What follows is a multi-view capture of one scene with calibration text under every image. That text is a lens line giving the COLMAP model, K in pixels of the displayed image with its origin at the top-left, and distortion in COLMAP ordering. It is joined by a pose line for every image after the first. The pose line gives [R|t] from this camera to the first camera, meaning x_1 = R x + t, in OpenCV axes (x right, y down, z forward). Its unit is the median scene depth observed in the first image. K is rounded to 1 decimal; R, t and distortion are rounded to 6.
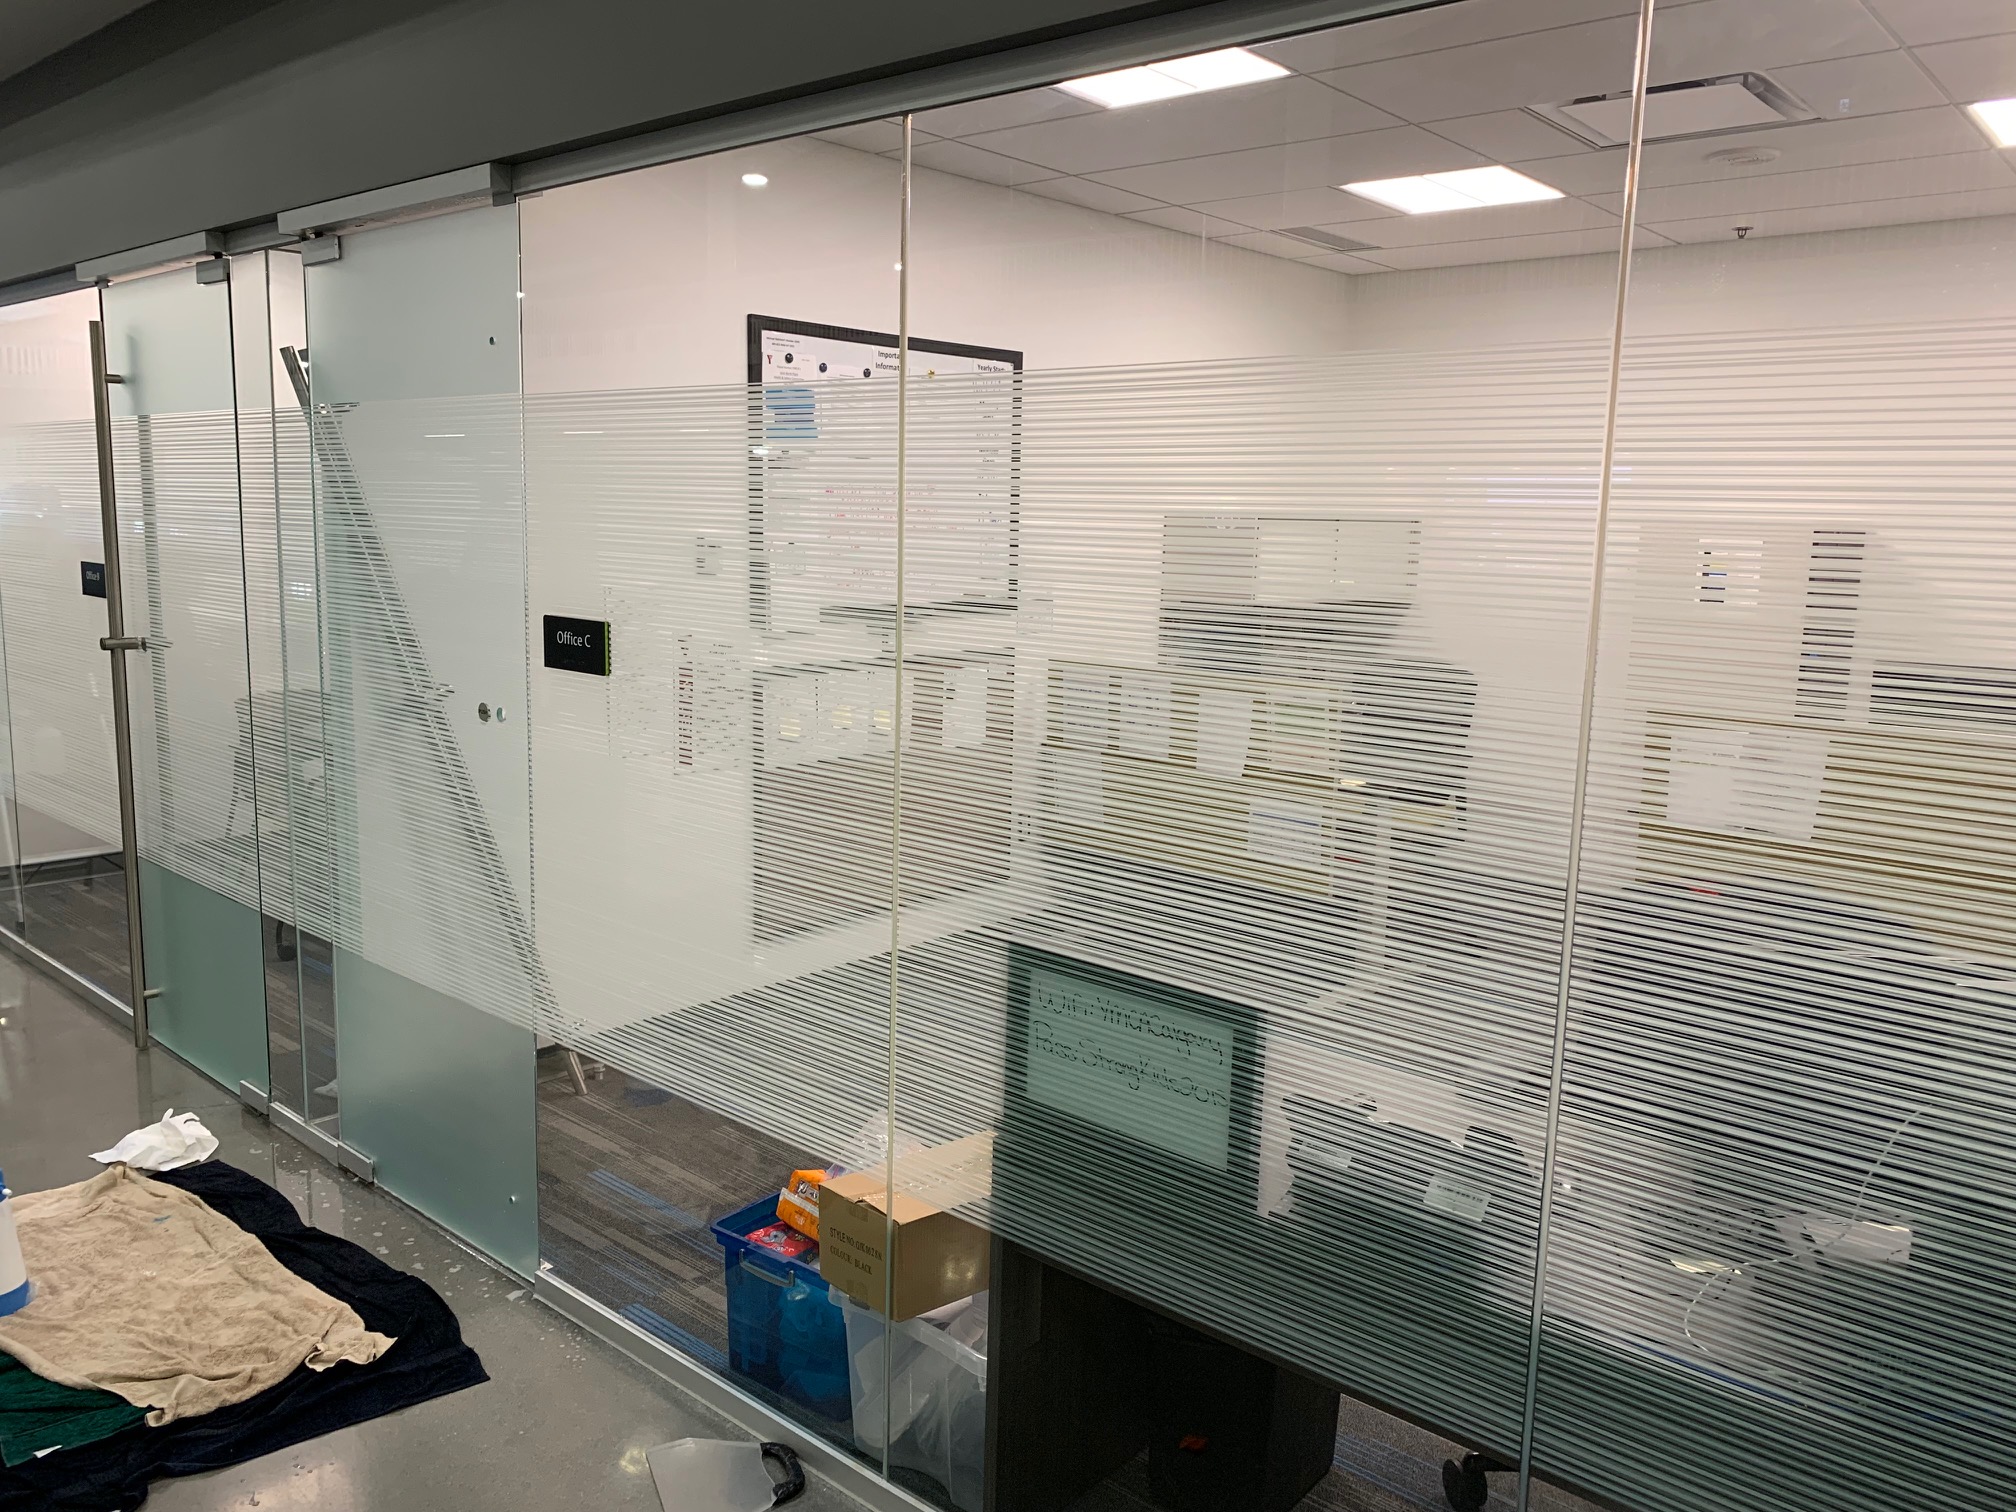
lens RADIAL K [[1517.4, 0, 1008.0], [0, 1517.4, 756.0], [0, 0, 1]] dist [0.024046, -0.006011]
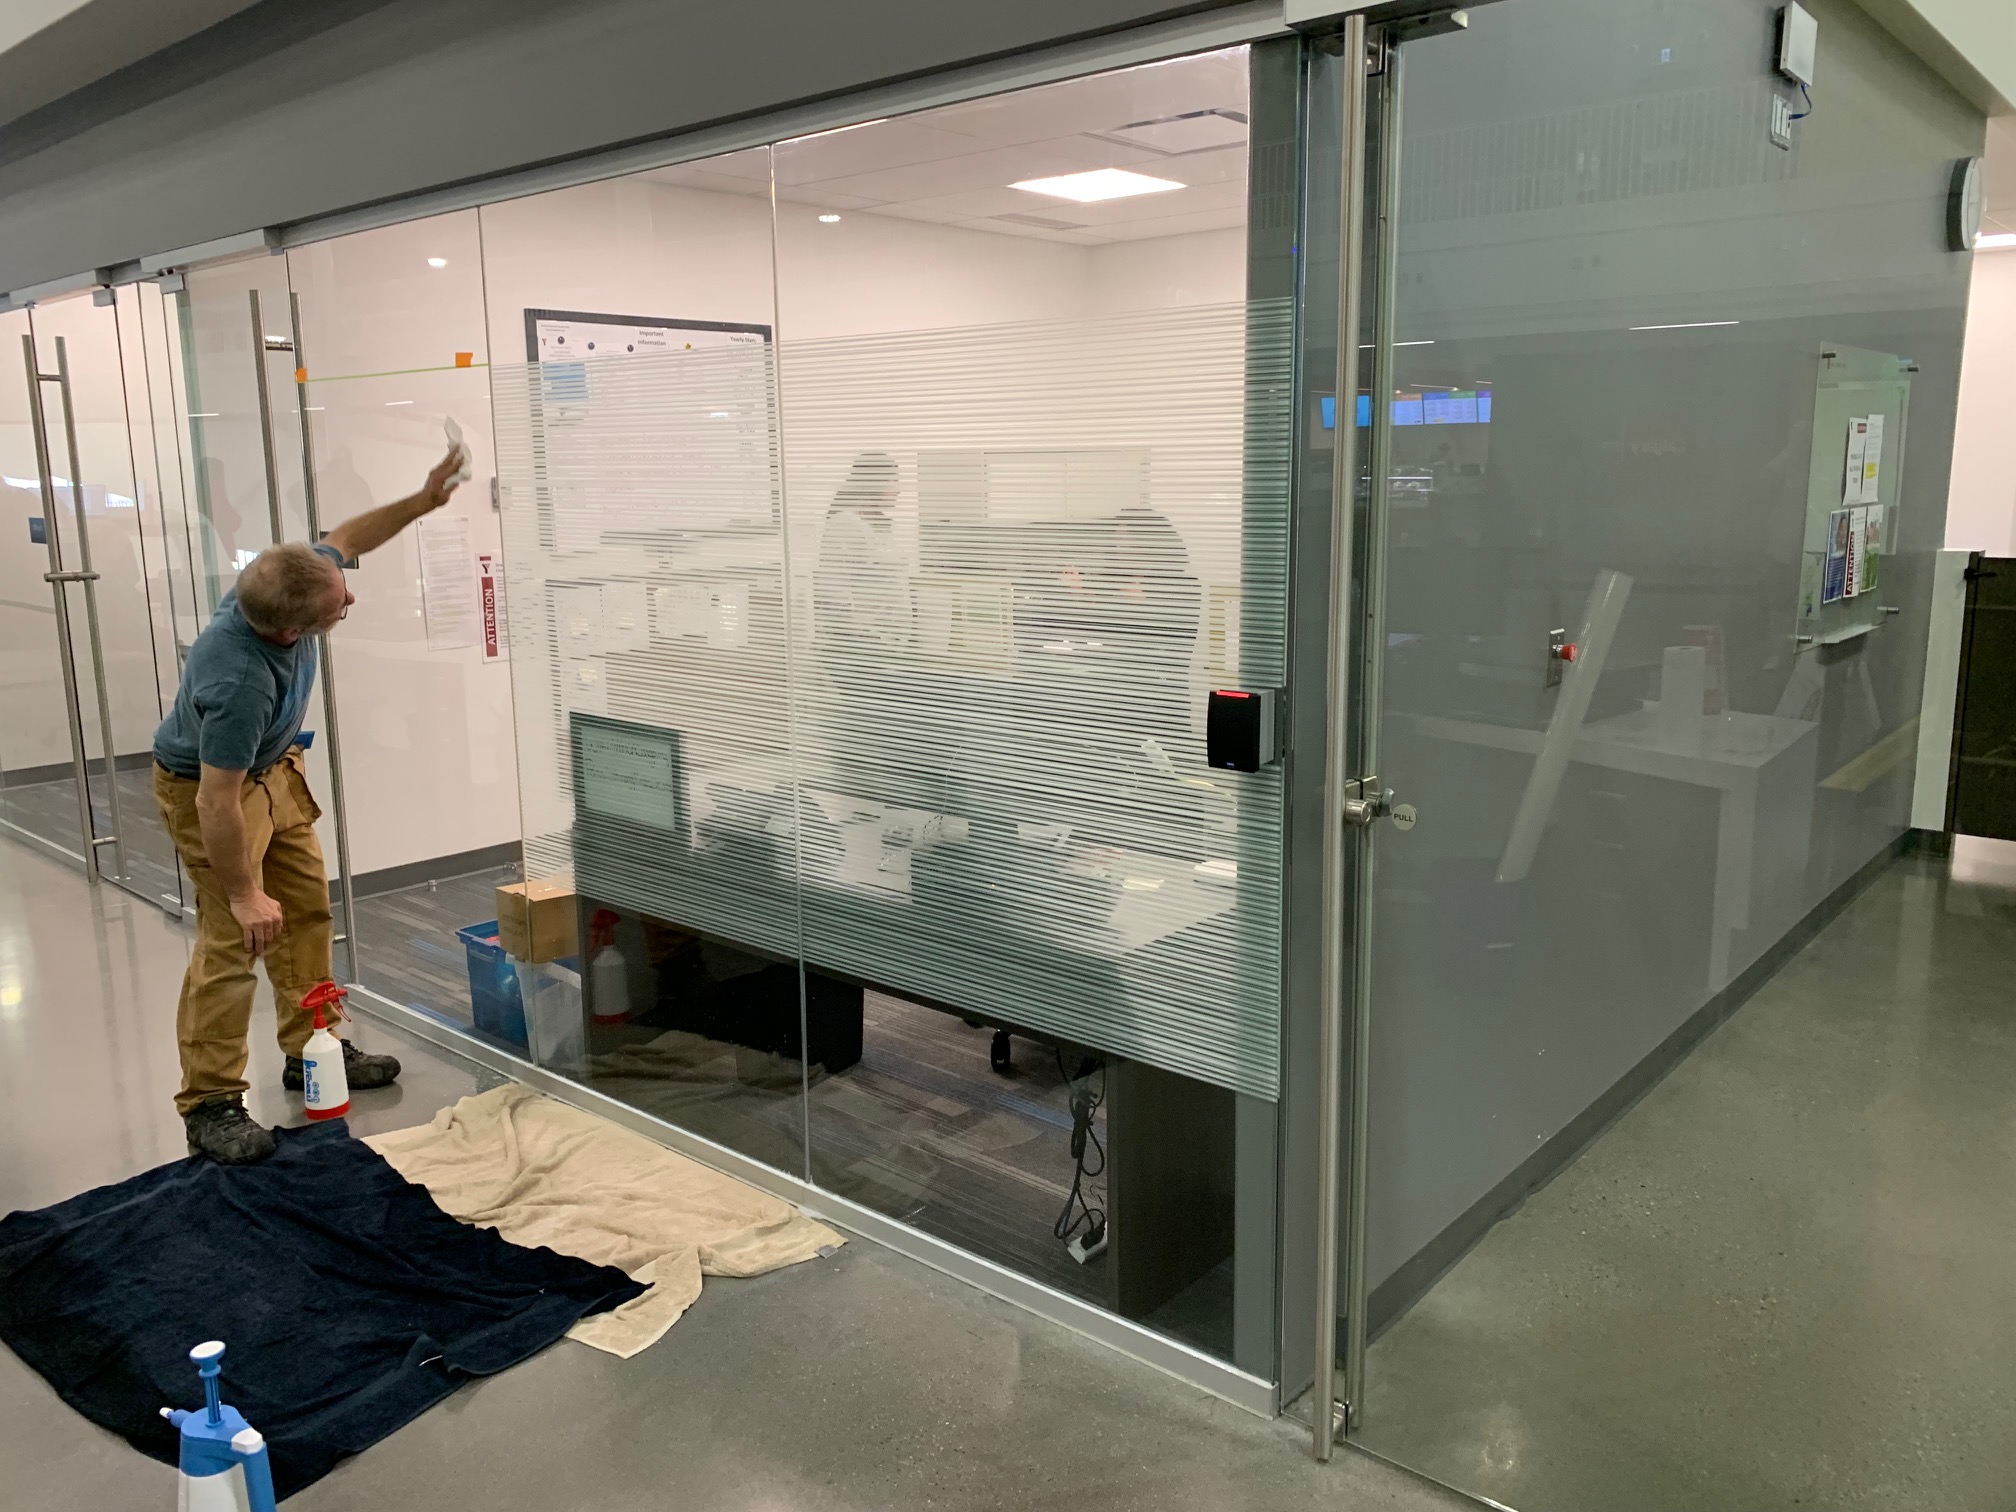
lens RADIAL K [[1532.0, 0, 1008.0], [0, 1532.0, 756.0], [0, 0, 1]] dist [0.005692, 0.006619]
pose [[0.999342, -0.035204, -0.008788, 0.251858], [0.035455, 0.998915, 0.030200, 0.070949], [0.007715, -0.030492, 0.999505, -0.336838]]
